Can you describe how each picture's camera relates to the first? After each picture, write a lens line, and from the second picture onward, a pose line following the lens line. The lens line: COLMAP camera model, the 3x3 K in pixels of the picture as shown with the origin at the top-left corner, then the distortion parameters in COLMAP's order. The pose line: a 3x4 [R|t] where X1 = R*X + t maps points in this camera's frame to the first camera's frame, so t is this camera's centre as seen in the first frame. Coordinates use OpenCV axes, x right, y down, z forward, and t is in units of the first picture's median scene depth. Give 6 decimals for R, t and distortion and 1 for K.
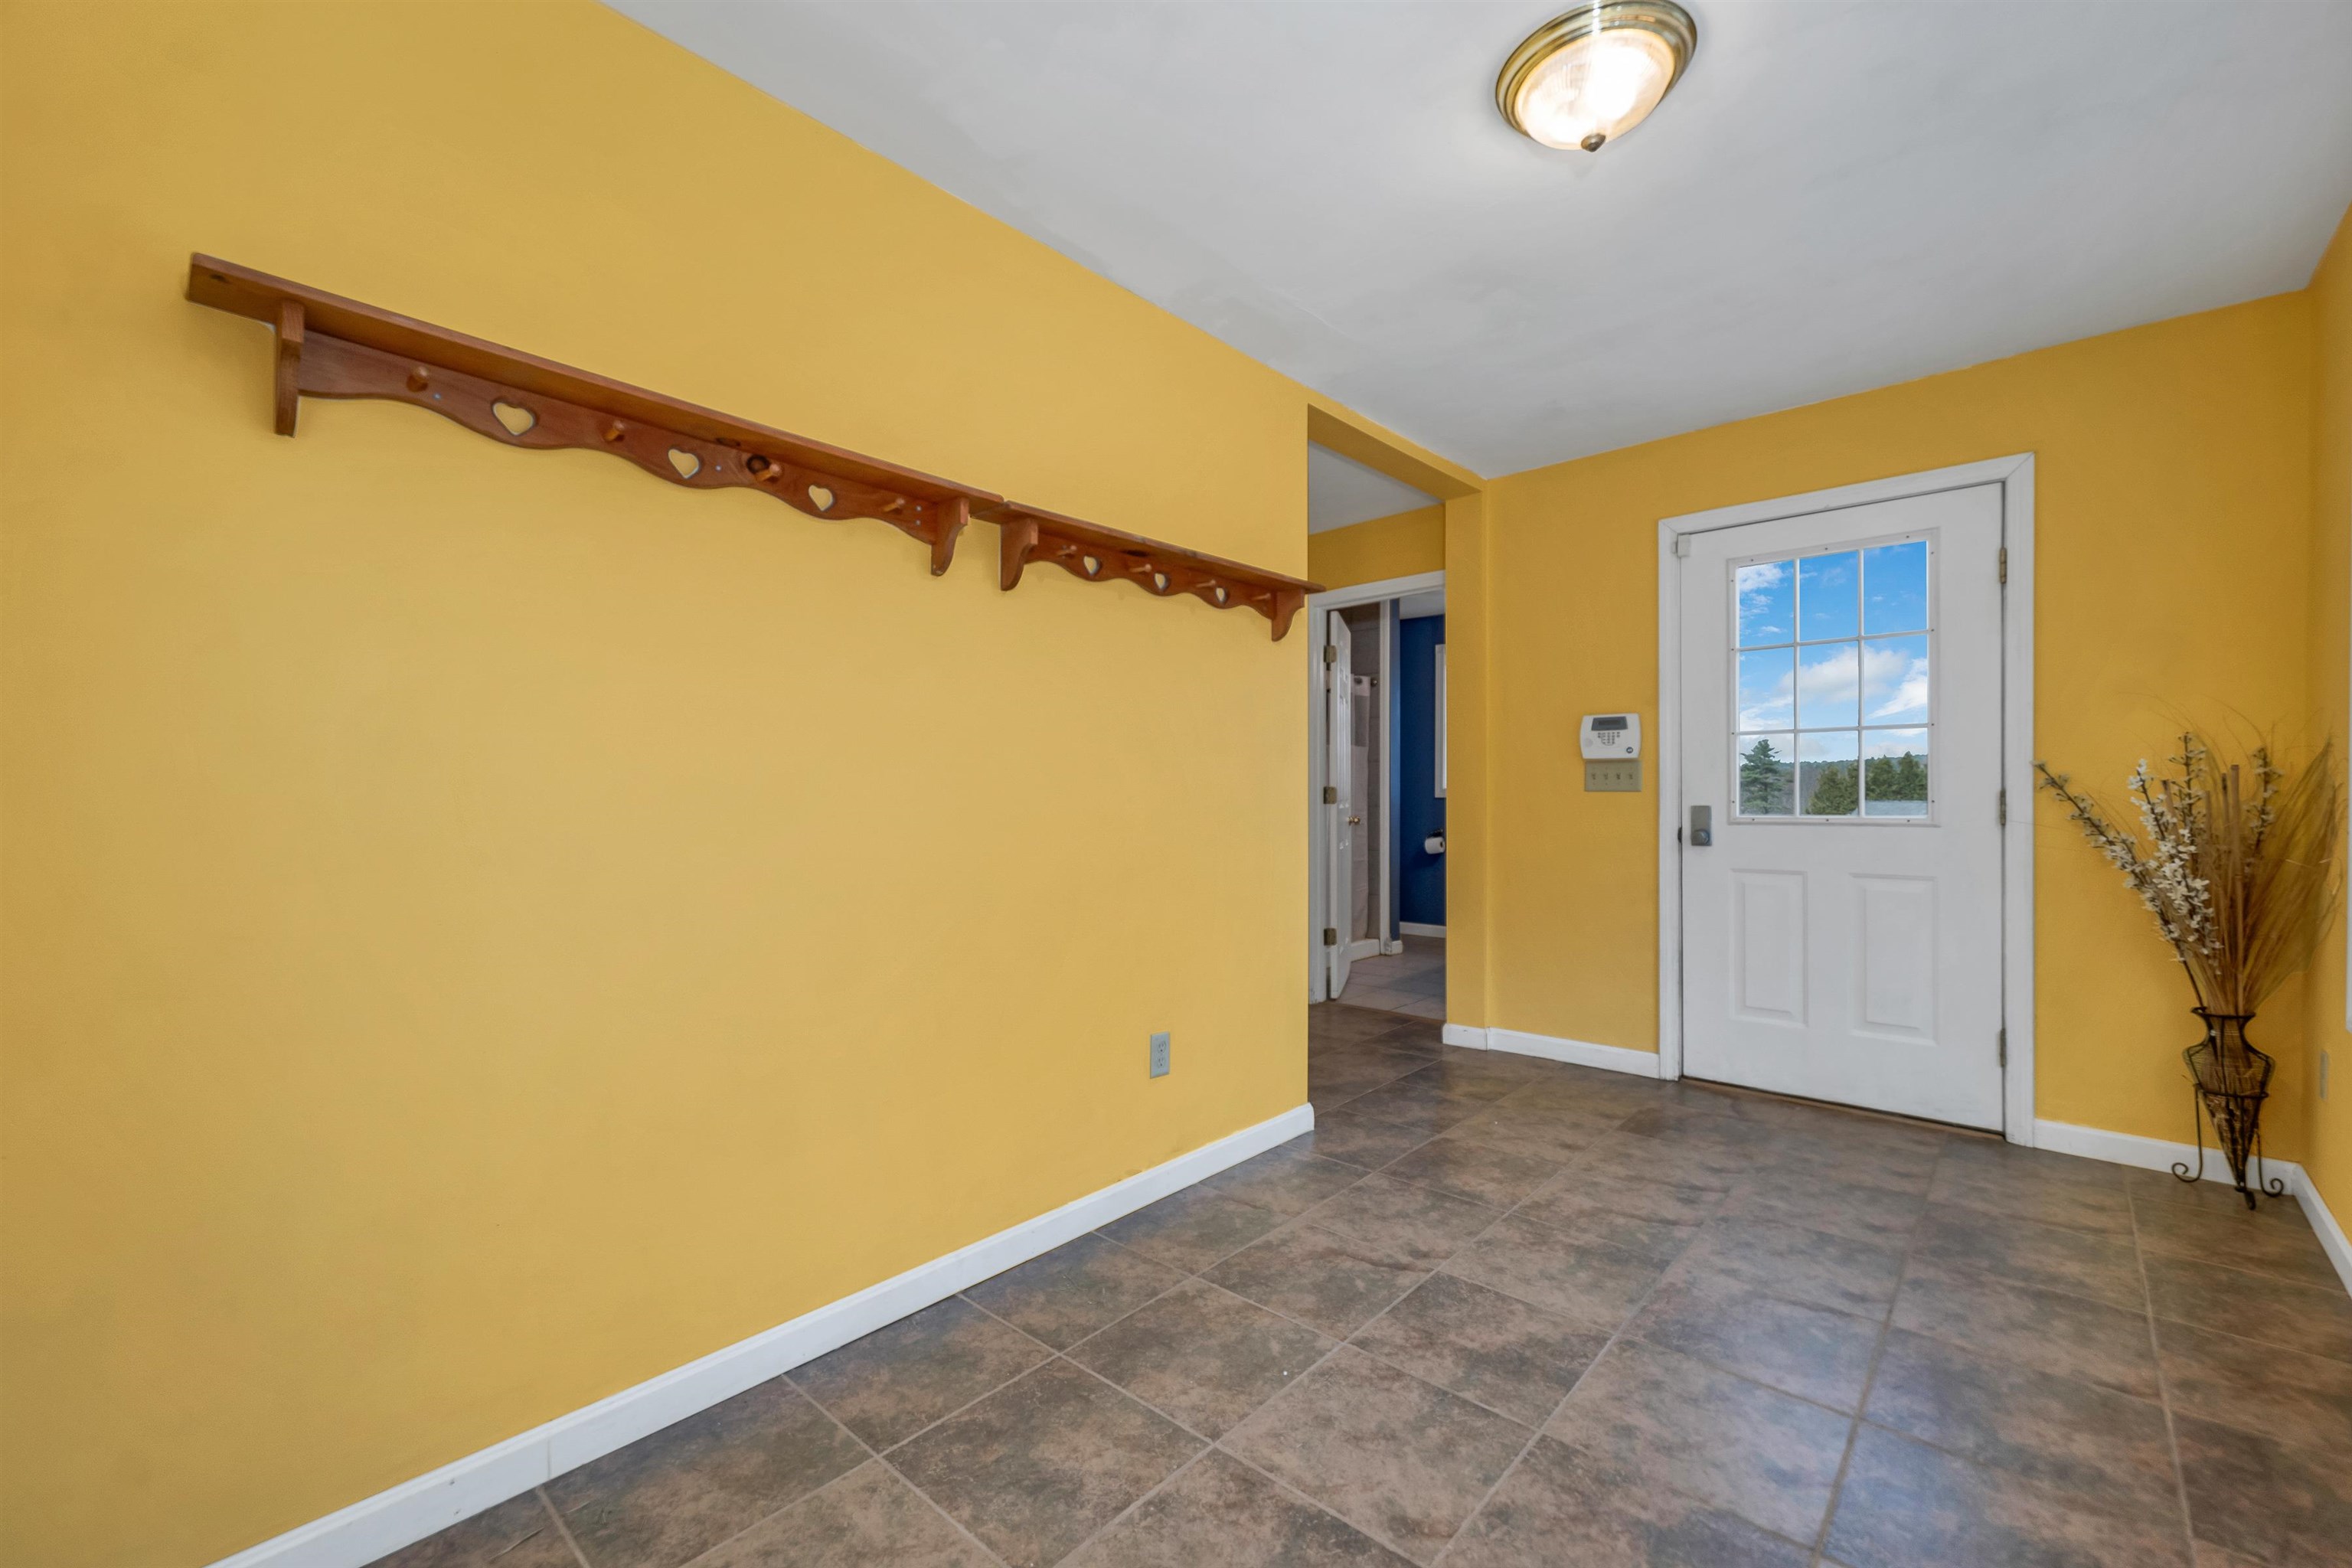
lens RADIAL K [[973.9, 0, 1181.0], [0, 973.9, 801.3], [0, 0, 1]] dist [0.008244, 0.000087]
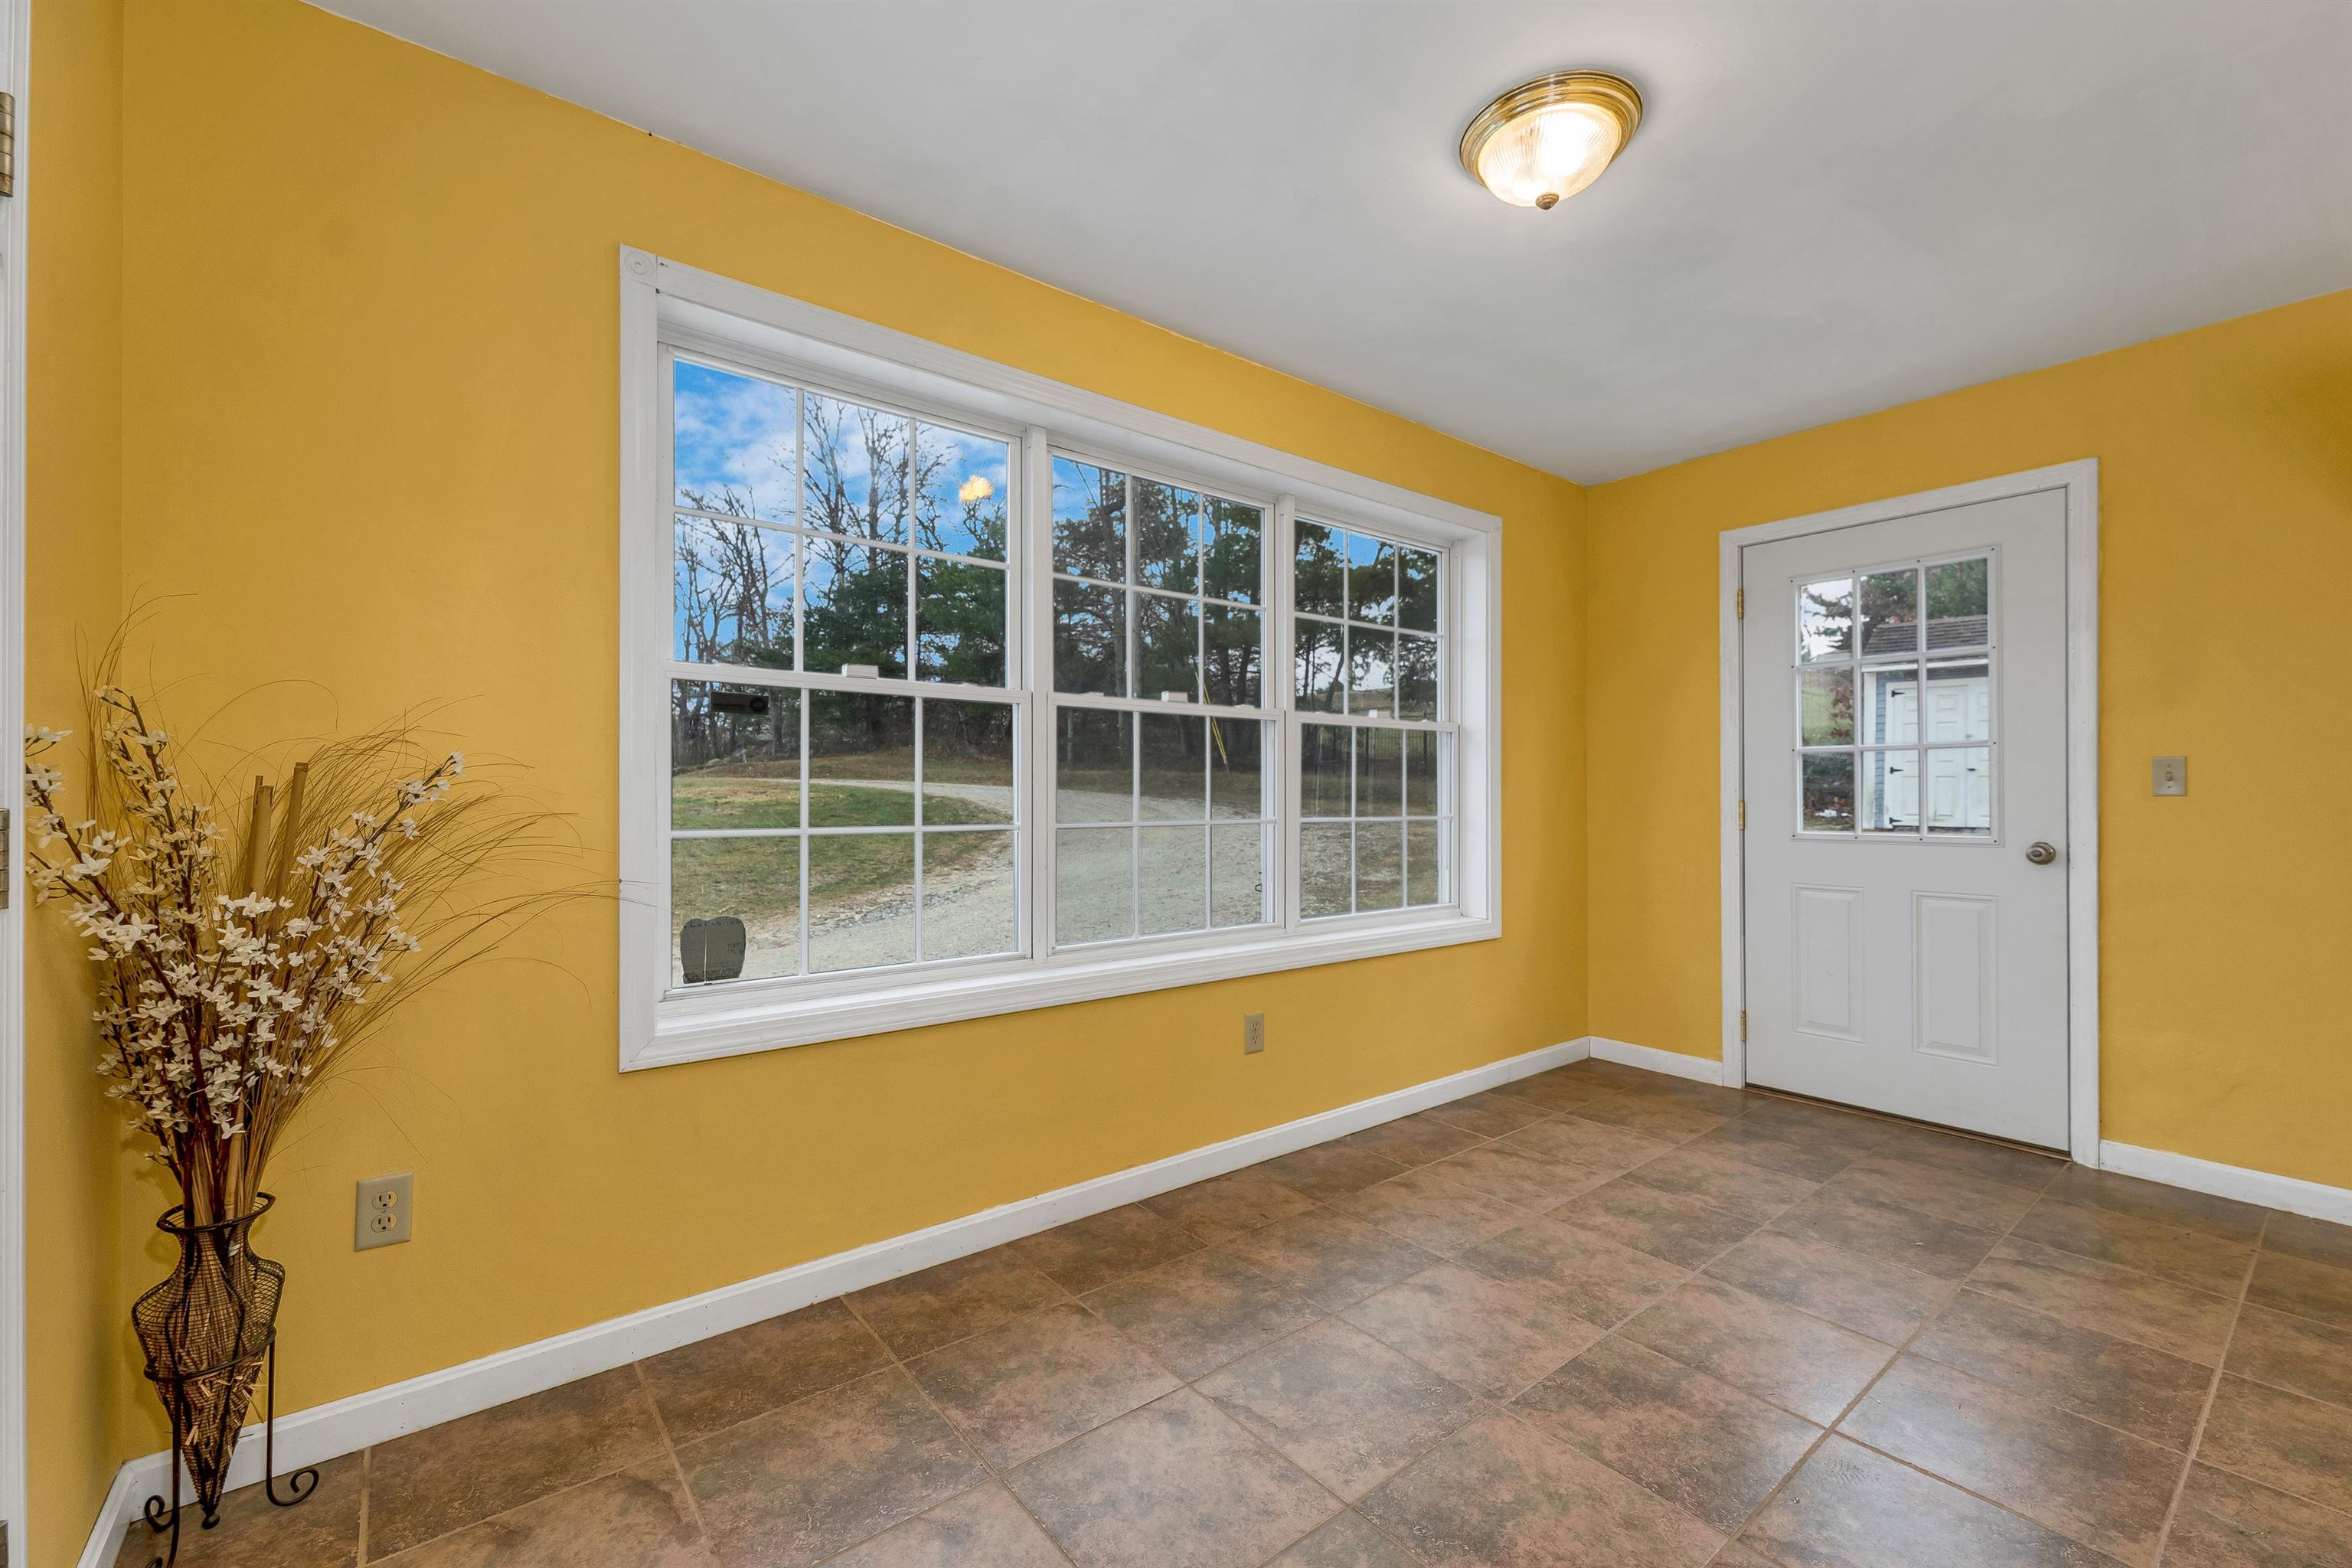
lens RADIAL K [[977.3, 0, 1176.0], [0, 977.3, 784.0], [0, 0, 1]] dist [0.001679, -0.000214]
pose [[-0.985963, 0.008031, 0.166771, 0.625771], [0.007262, 0.999960, -0.005220, -0.024360], [-0.166806, -0.003935, -0.985982, 2.074620]]
